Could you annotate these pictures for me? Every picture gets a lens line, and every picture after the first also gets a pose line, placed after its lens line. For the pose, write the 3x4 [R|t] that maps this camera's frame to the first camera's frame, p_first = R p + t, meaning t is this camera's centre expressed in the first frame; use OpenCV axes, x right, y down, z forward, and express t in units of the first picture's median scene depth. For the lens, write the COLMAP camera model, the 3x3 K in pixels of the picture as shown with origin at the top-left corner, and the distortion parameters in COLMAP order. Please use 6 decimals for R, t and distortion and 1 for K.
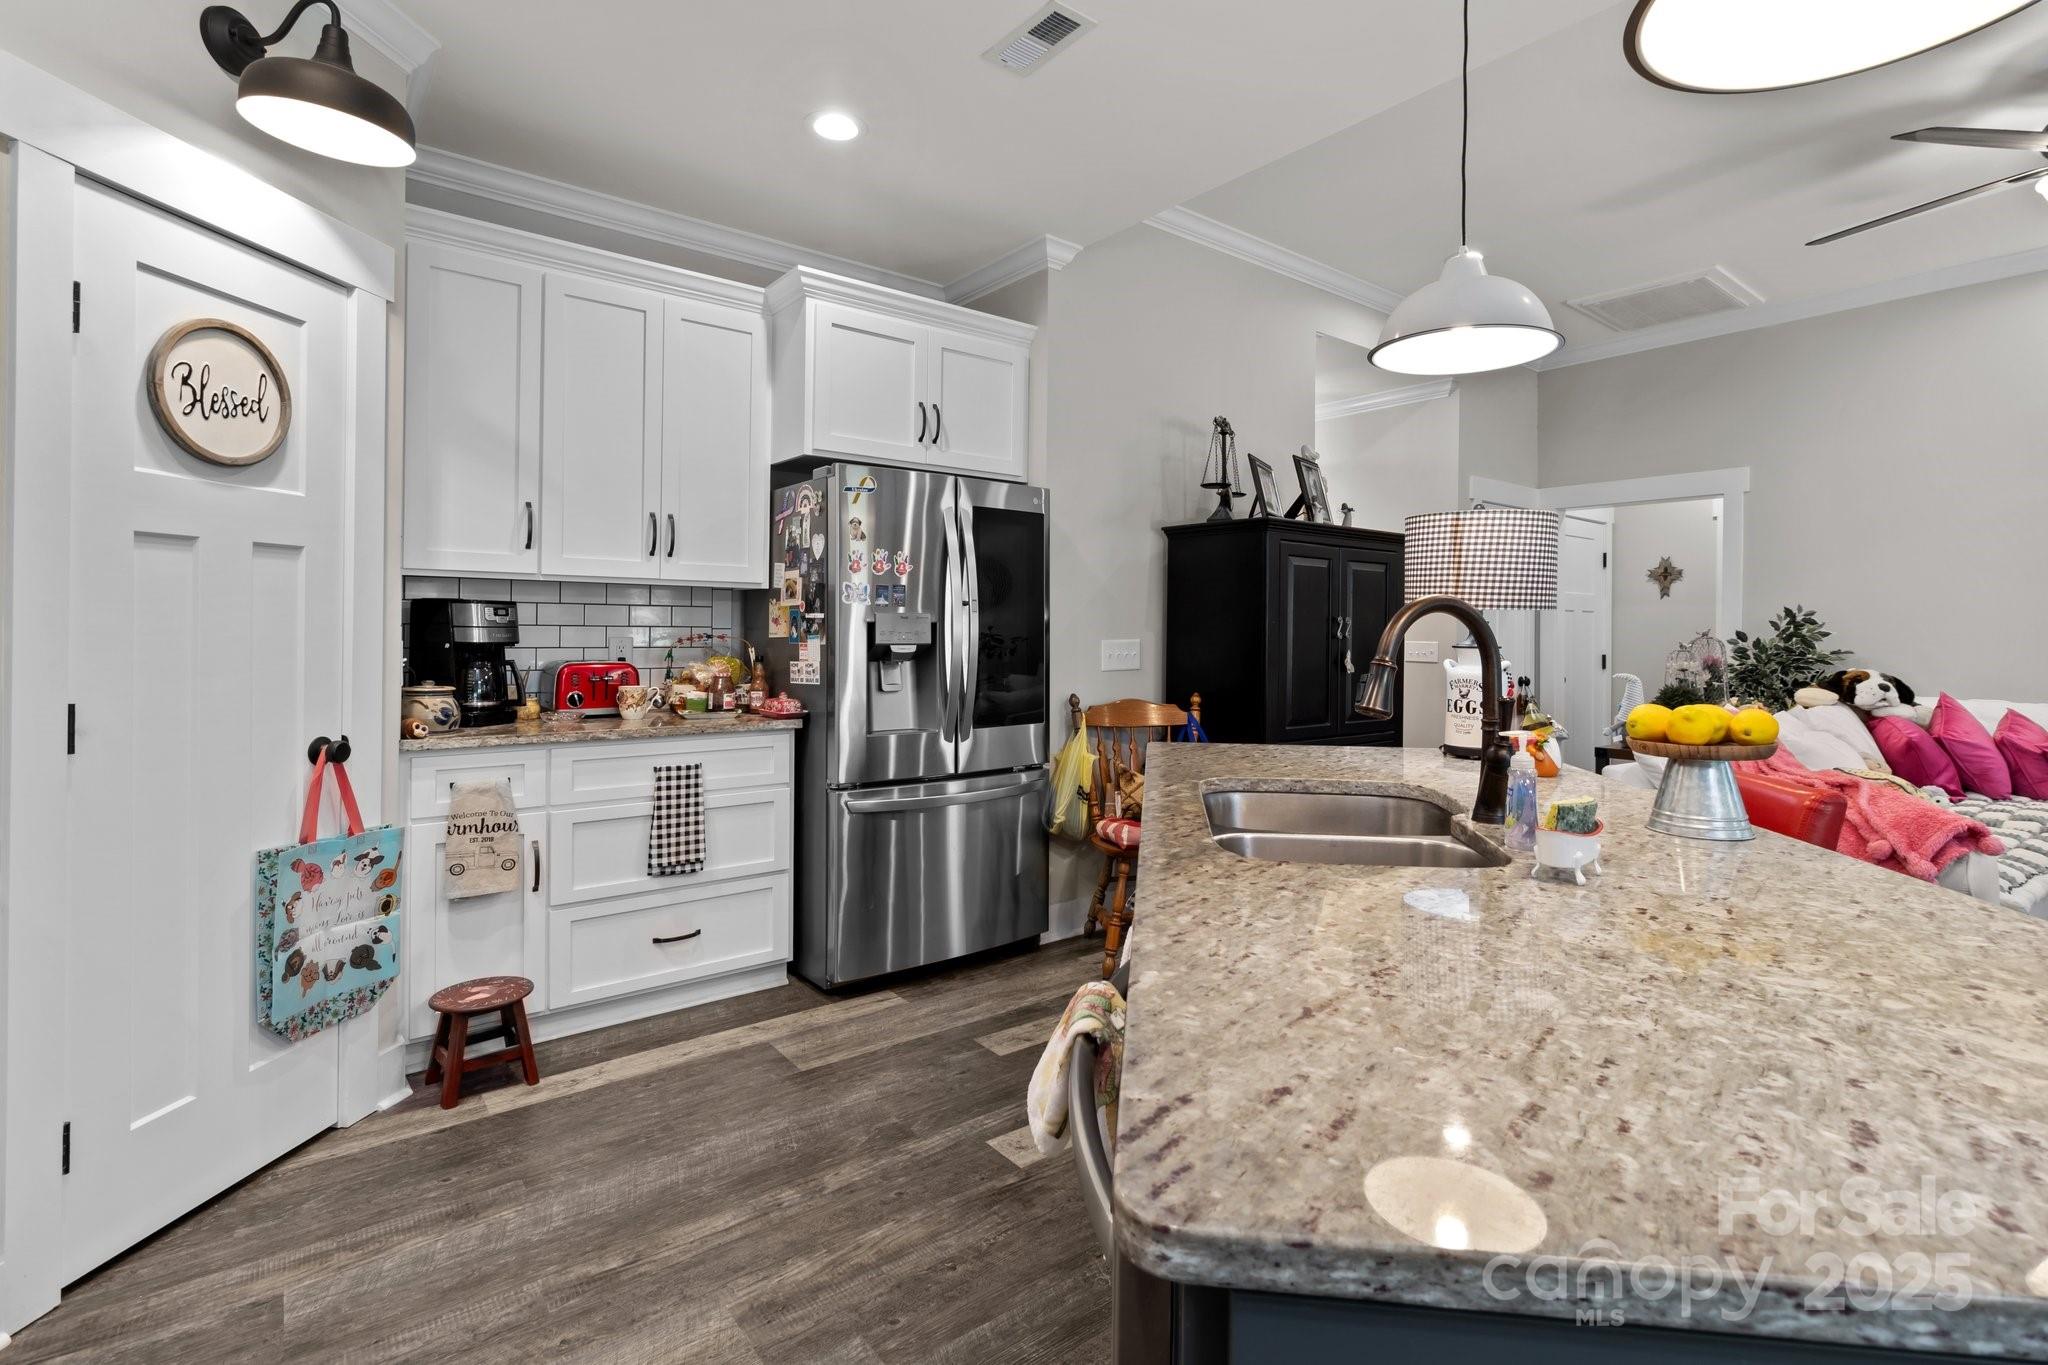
lens RADIAL K [[962.5, 0, 1042.0], [0, 962.5, 629.2], [0, 0, 1]] dist [-0.000336, 0.000759]
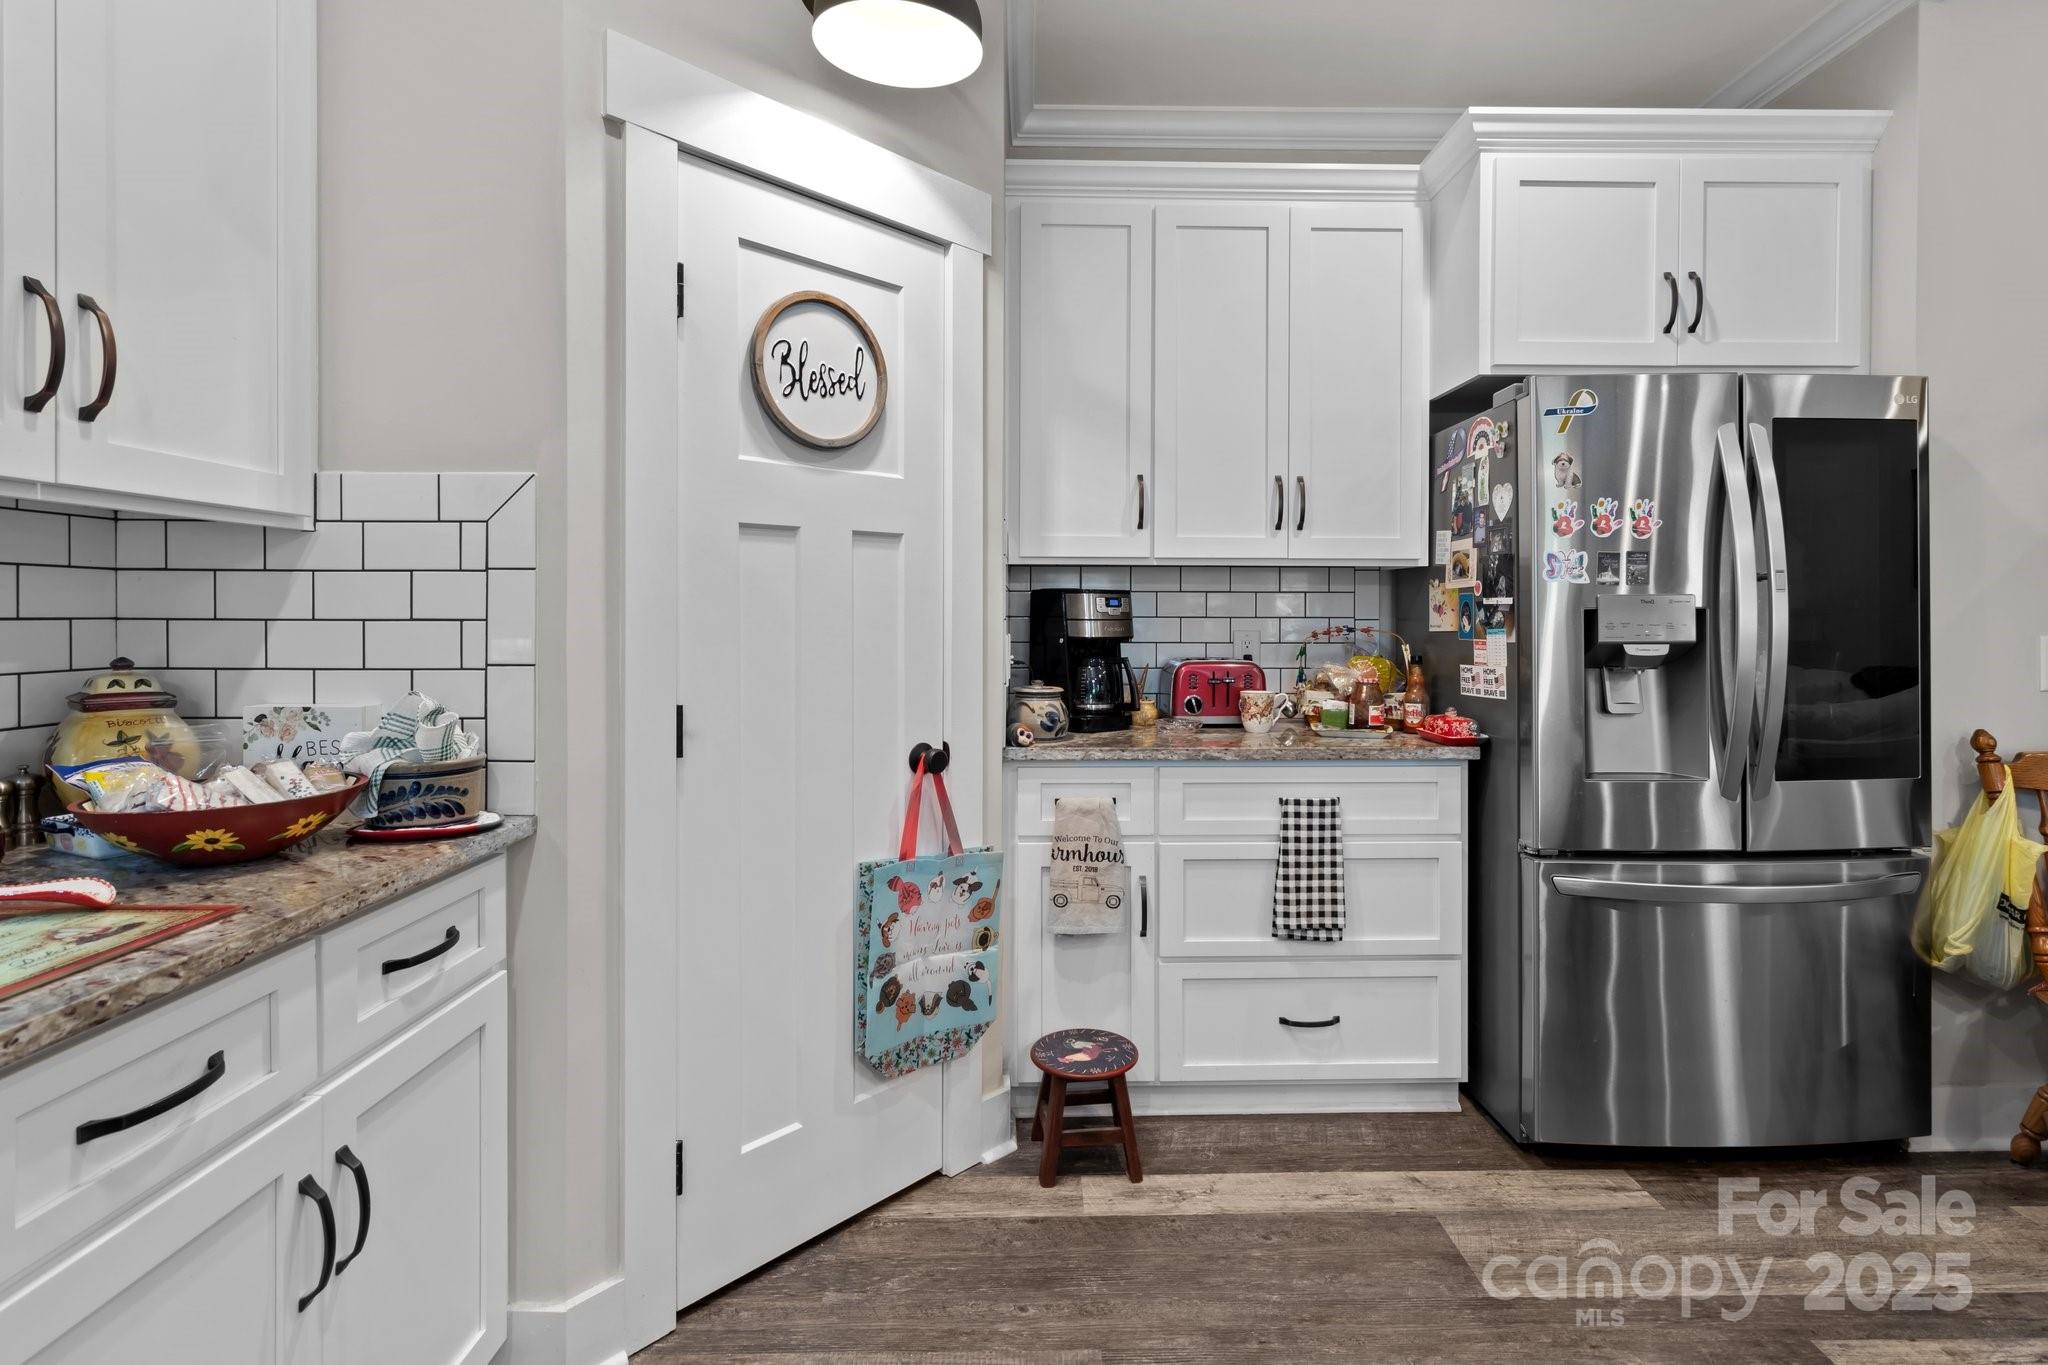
lens RADIAL K [[962.5, 0, 1045.5], [0, 962.5, 614.9], [0, 0, 1]] dist [-0.000336, 0.000759]
pose [[0.794781, -0.007833, -0.606846, -0.078901], [0.006458, 0.999969, -0.004450, -0.002985], [0.606862, -0.000382, 0.794807, 0.264477]]
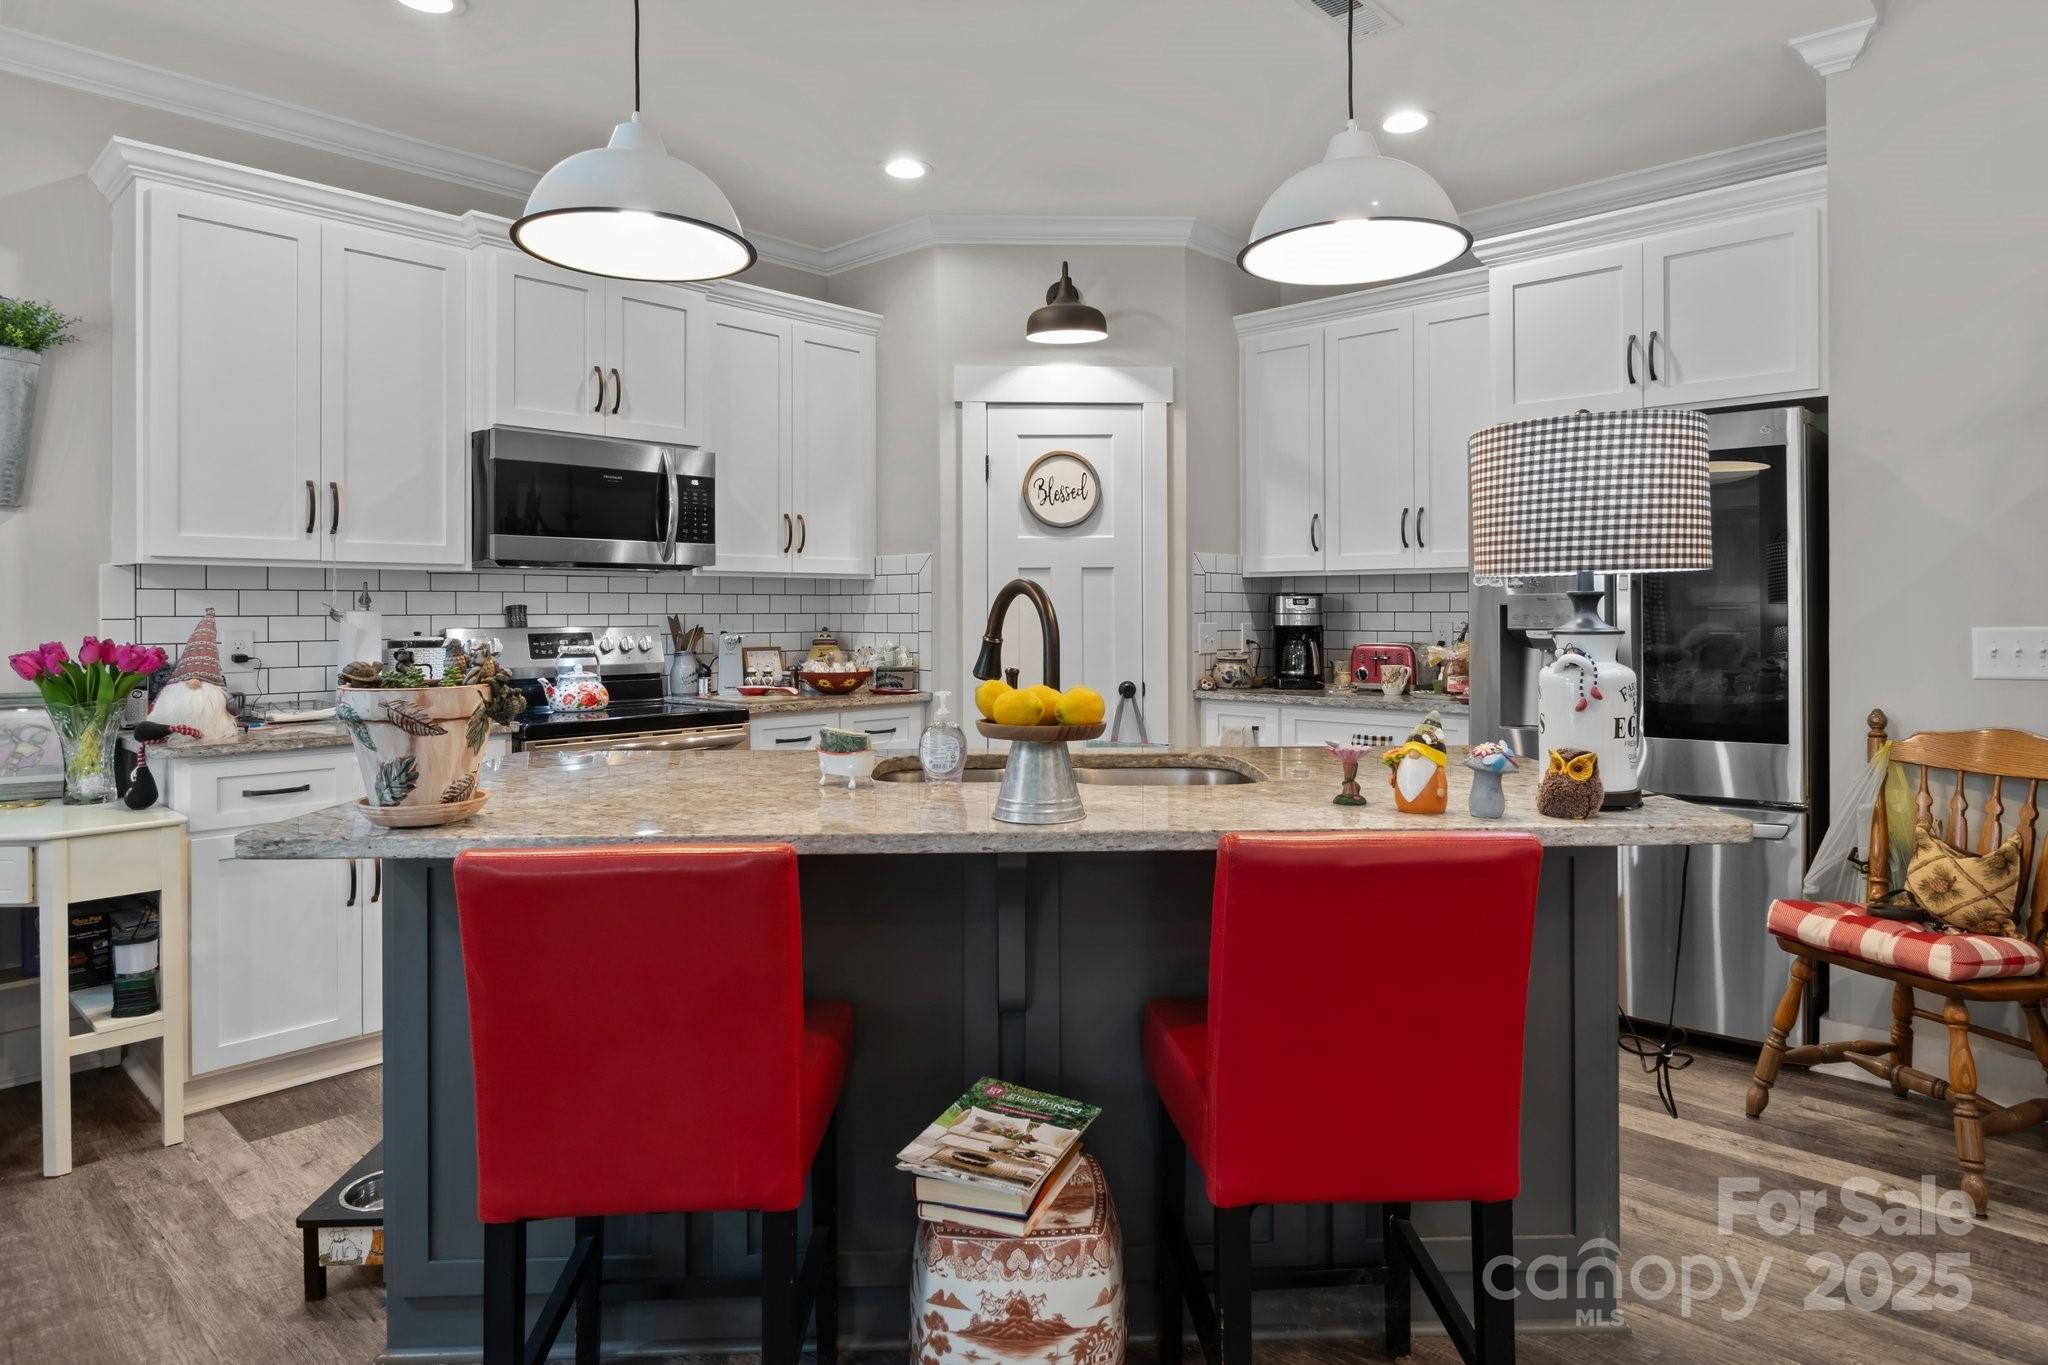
lens RADIAL K [[1167.5, 0, 1032.9], [0, 1167.5, 613.0], [0, 0, 1]] dist [-0.001944, 0.000086]
pose [[0.146162, -0.008626, -0.989223, 0.919825], [0.003514, 0.999960, -0.008200, 0.008190], [0.989254, -0.002277, 0.146186, 0.413528]]
